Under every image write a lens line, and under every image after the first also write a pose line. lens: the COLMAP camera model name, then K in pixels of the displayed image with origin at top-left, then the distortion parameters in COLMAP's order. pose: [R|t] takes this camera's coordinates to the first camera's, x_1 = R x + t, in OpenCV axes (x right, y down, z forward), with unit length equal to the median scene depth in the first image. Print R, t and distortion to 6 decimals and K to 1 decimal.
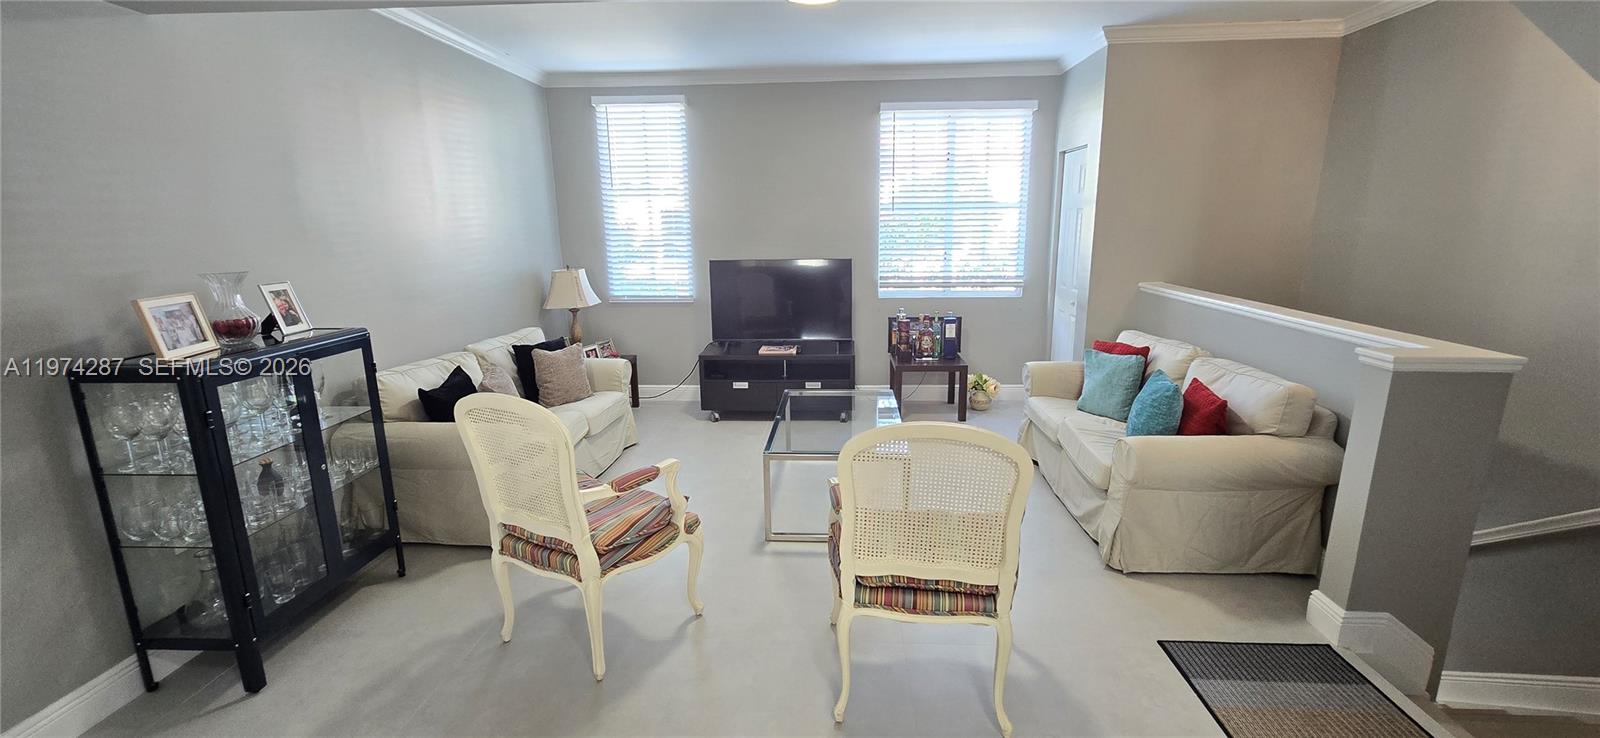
lens RADIAL K [[657.5, 0, 800.4], [0, 657.5, 370.9], [0, 0, 1]] dist [0.002432, 0.000452]
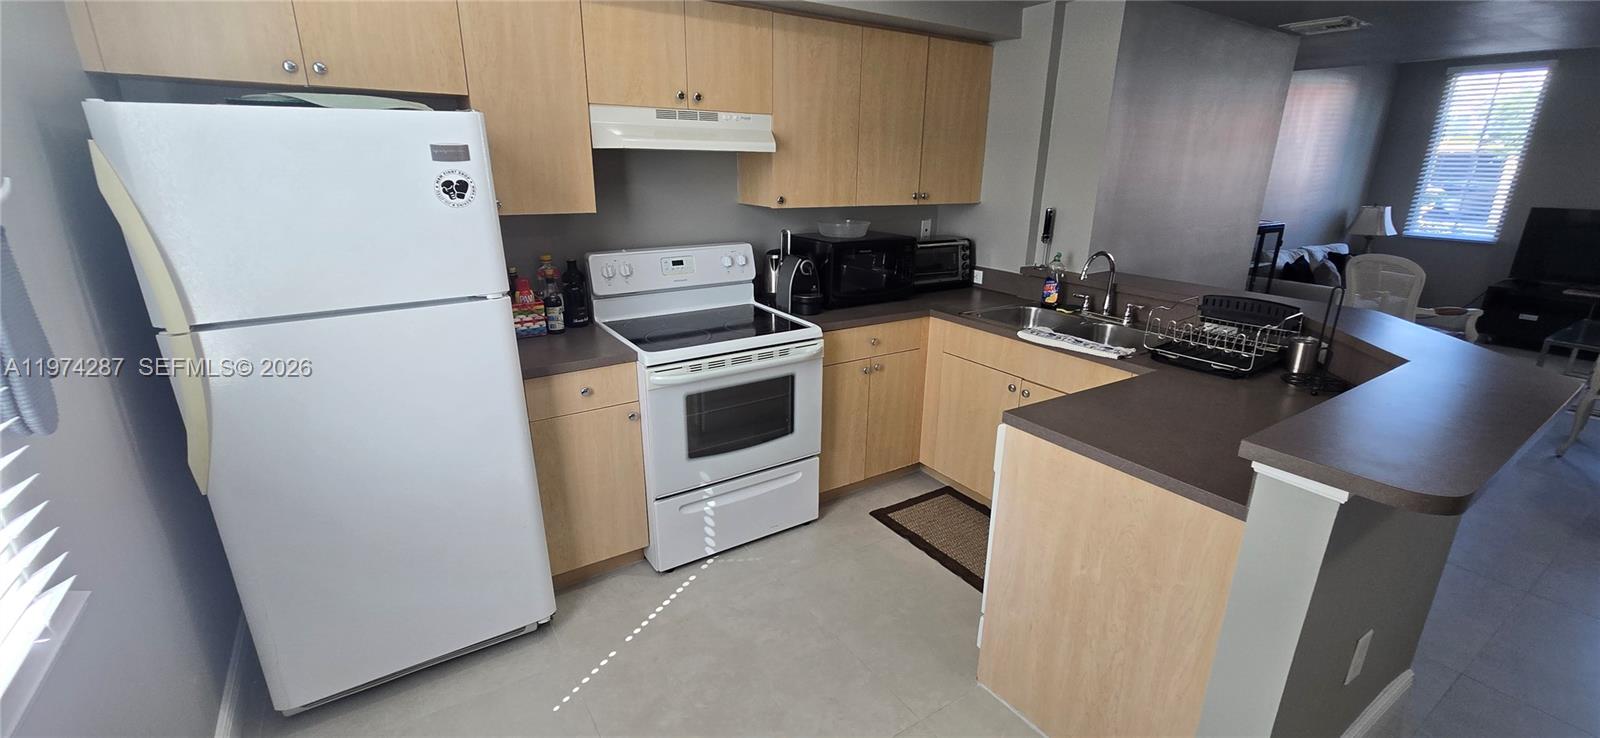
lens RADIAL K [[663.0, 0, 806.9], [0, 663.0, 371.8], [0, 0, 1]] dist [0.003714, 0.000405]
pose [[0.606396, 0.260614, -0.751242, 0.092845], [-0.196909, 0.964555, 0.175671, 0.326126], [0.770397, 0.041400, 0.636219, -1.491351]]
